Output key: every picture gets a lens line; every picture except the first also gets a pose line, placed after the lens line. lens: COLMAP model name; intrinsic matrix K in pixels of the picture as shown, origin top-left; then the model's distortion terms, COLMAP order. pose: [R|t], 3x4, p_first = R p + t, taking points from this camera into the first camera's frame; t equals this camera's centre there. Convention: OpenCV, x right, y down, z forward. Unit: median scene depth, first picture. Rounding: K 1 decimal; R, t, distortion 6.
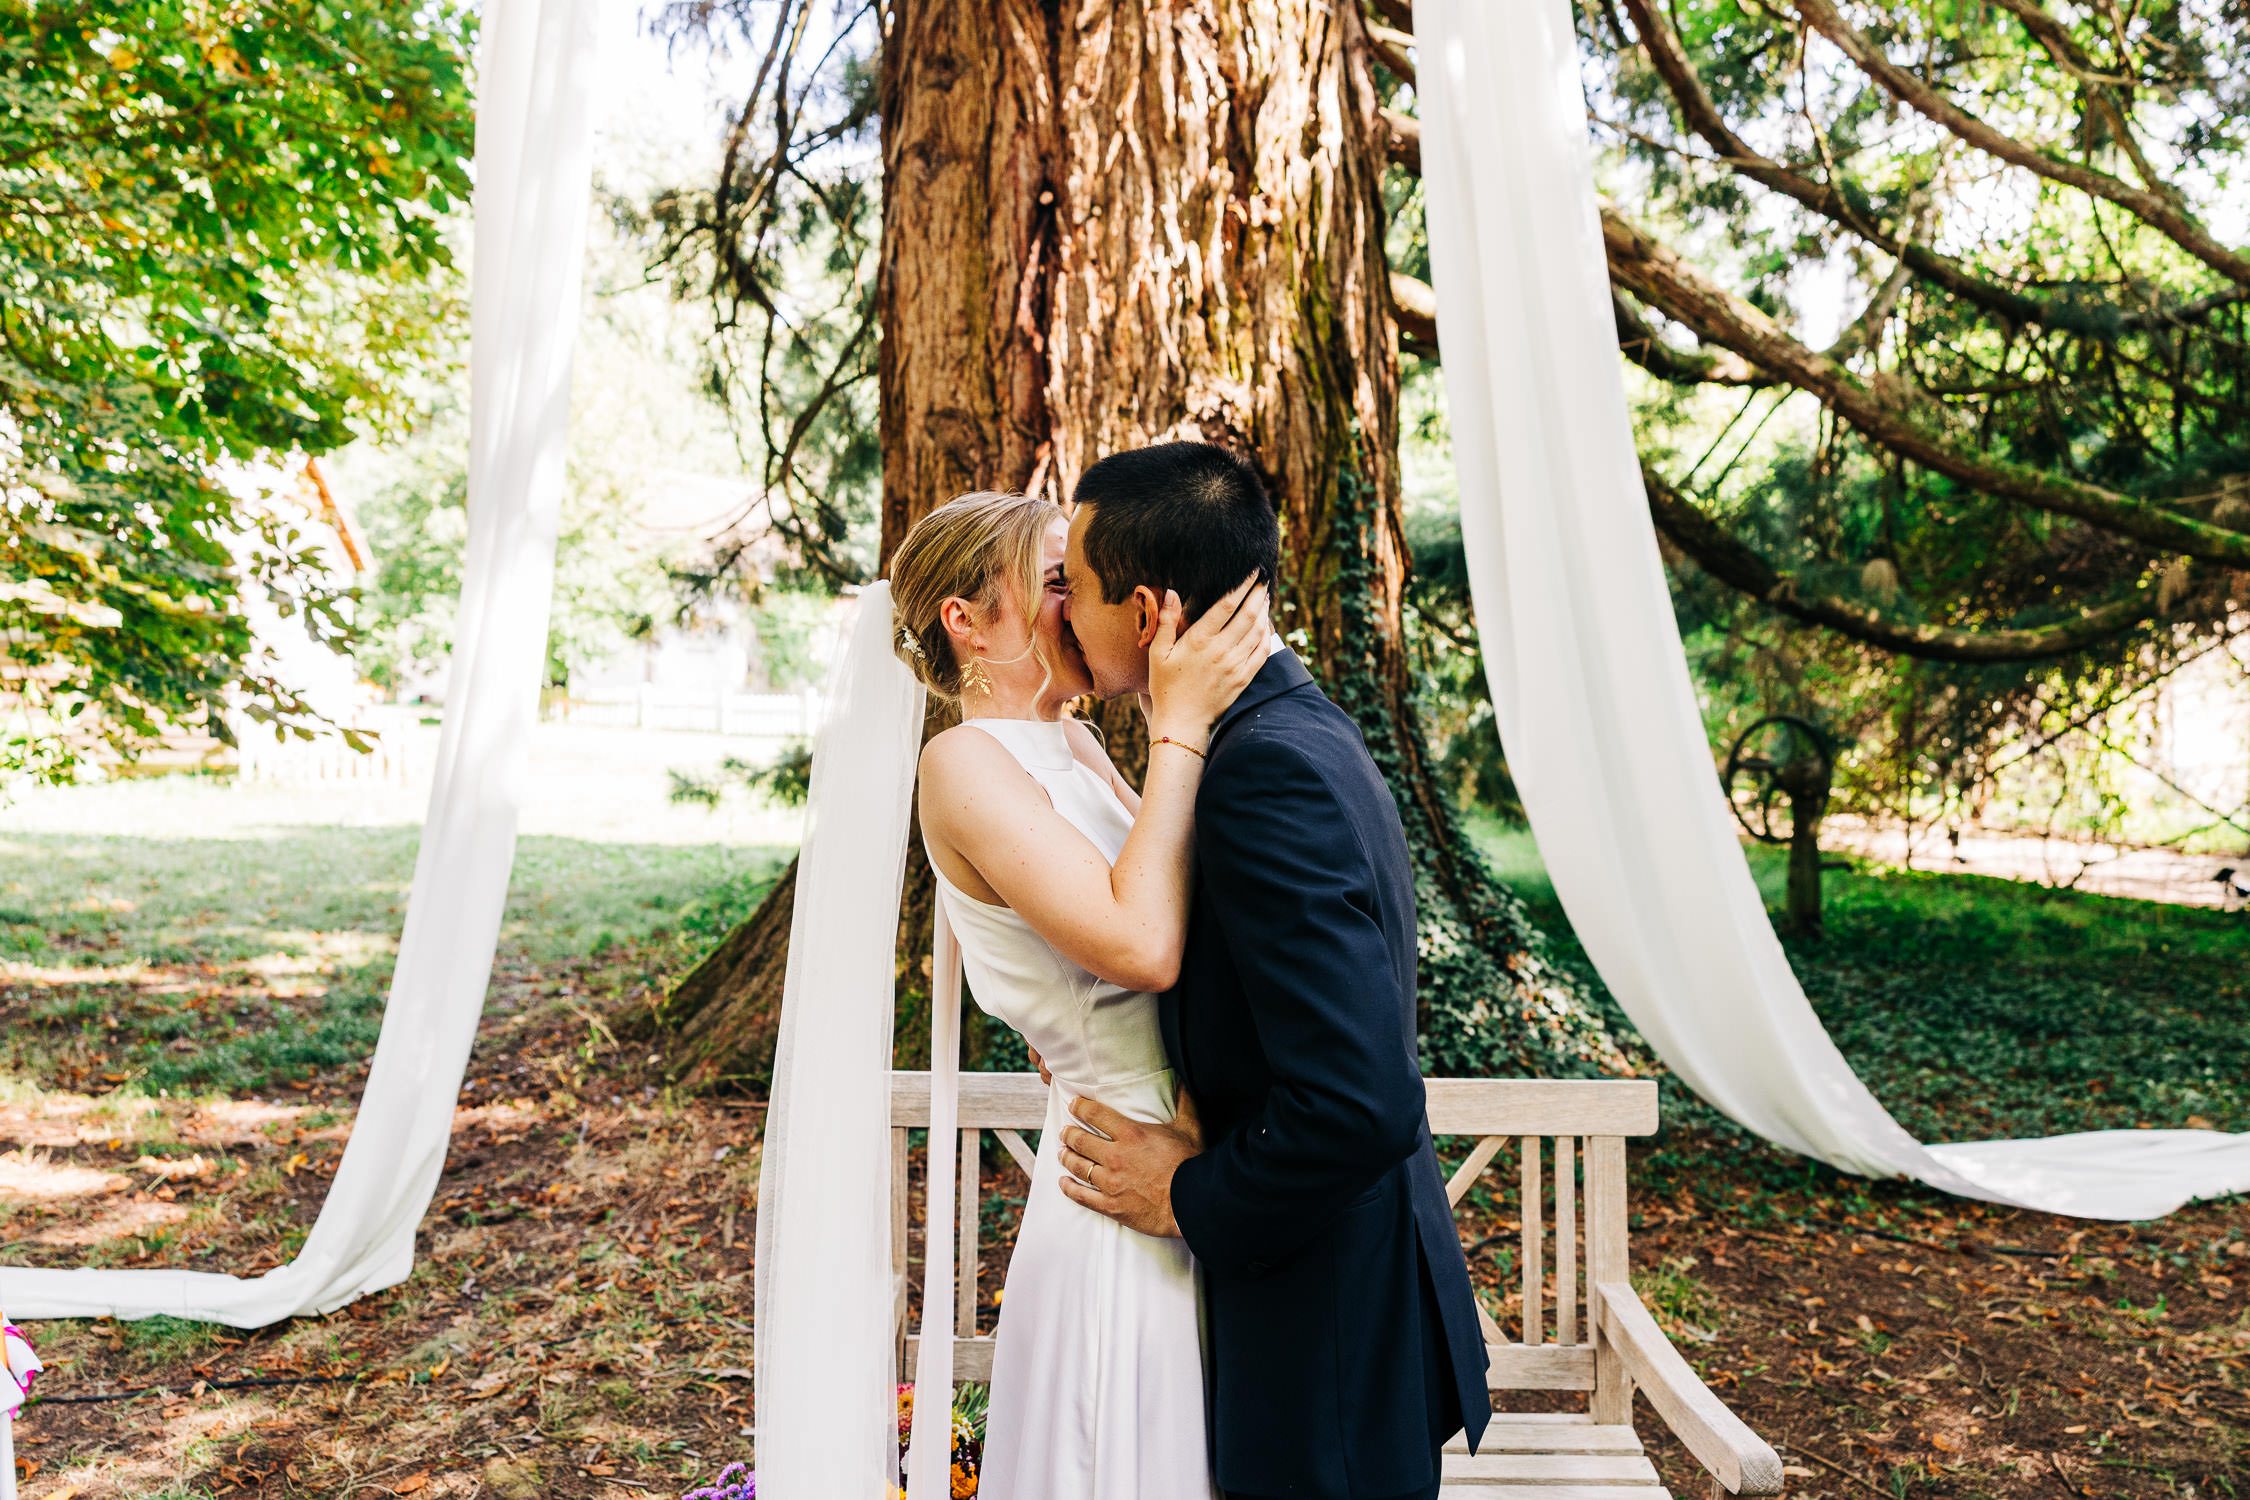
lens RADIAL K [[1846.5, 0, 1121.4], [0, 1846.5, 718.2], [0, 0, 1]] dist [0.003540, 0.008134]
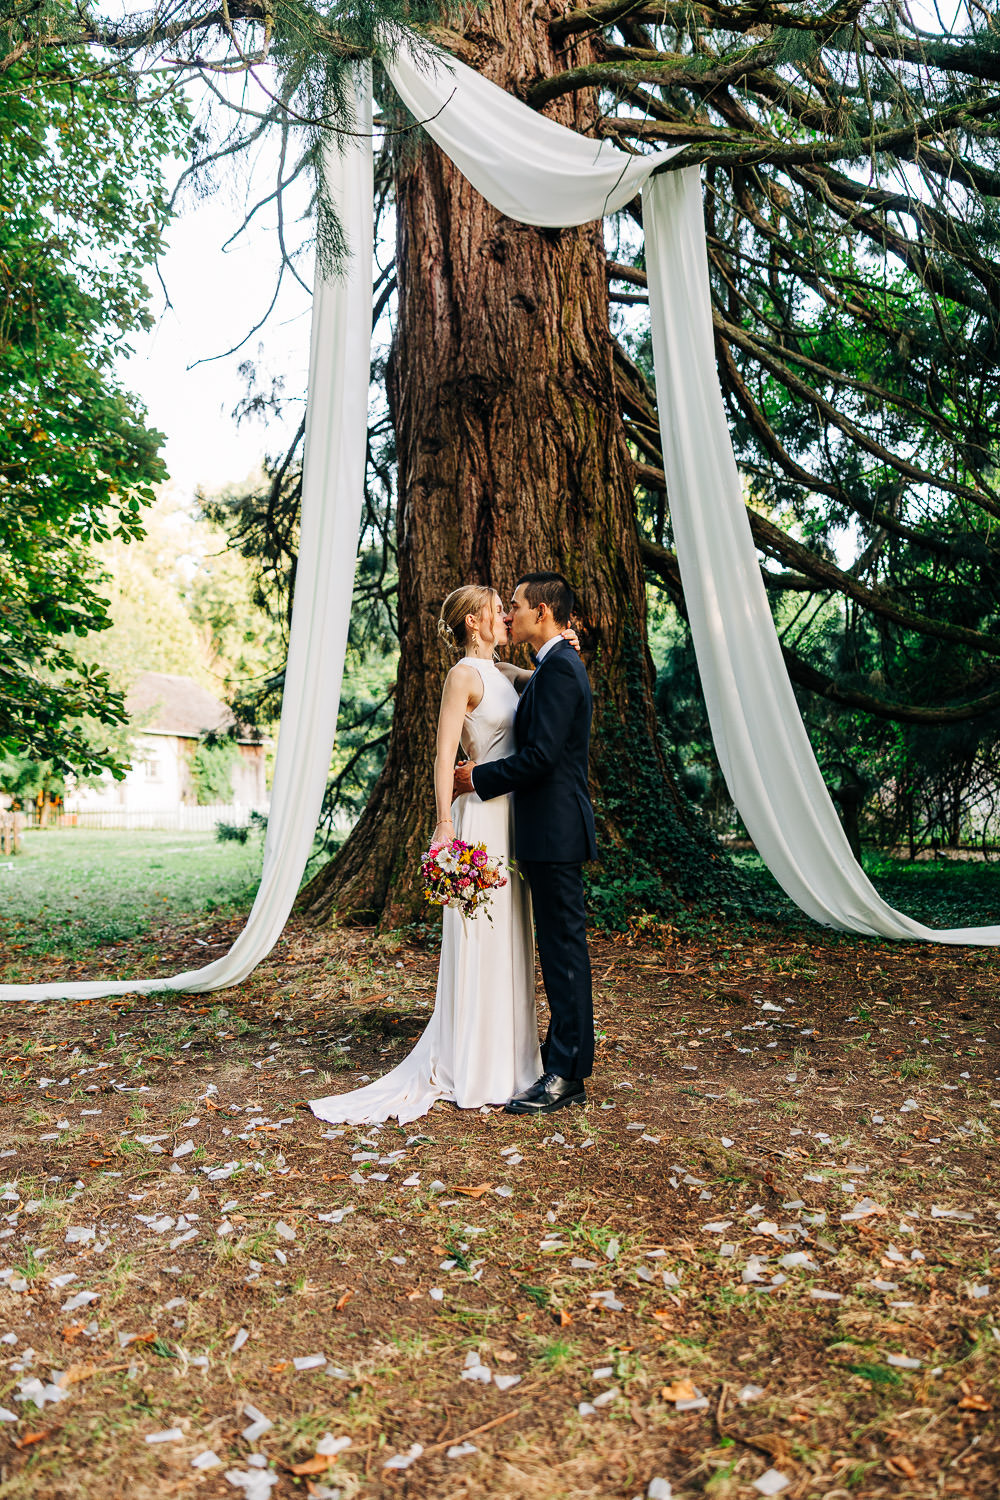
lens RADIAL K [[1219.0, 0, 500.0], [0, 1219.0, 750.0], [0, 0, 1]] dist [0.000222, 0.001192]
pose [[0.996909, -0.027433, 0.073615, -0.135849], [0.032094, 0.997504, -0.062890, 0.093462], [-0.071707, 0.065058, 0.995302, -0.391255]]
